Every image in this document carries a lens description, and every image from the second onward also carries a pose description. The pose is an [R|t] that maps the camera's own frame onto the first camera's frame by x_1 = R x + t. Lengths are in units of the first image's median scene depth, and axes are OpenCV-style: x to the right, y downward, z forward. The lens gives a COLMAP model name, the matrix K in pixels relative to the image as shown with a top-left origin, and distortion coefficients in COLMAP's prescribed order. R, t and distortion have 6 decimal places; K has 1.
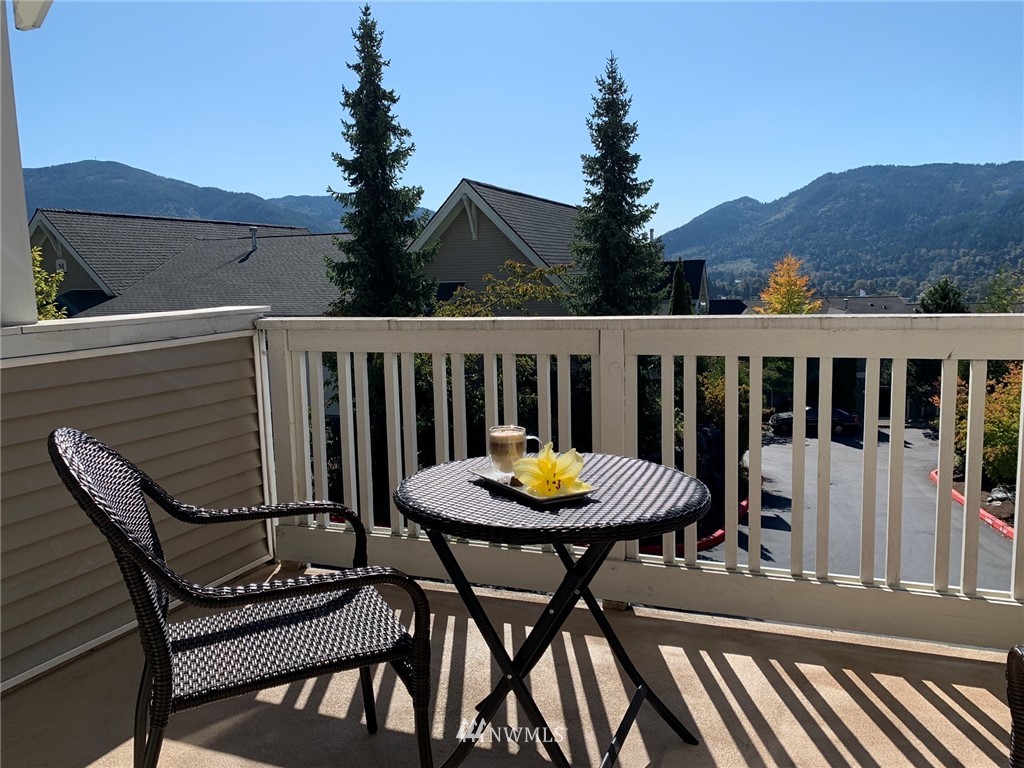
lens RADIAL K [[799.9, 0, 509.2], [0, 799.9, 382.3], [0, 0, 1]] dist [0.016020, 0.004098]
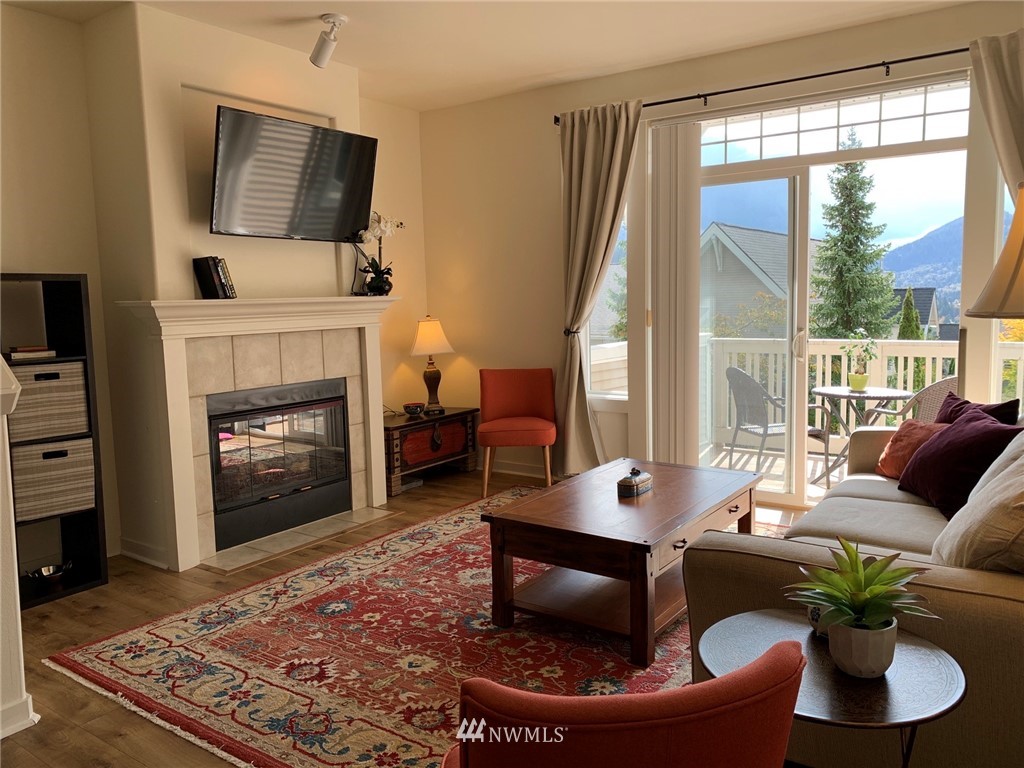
lens RADIAL K [[799.9, 0, 516.1], [0, 799.9, 378.2], [0, 0, 1]] dist [0.016020, 0.004098]
pose [[0.969913, 0.029443, -0.241666, -0.056436], [-0.035990, 0.999094, -0.022723, 0.021105], [0.240778, 0.030737, 0.970093, -0.269692]]
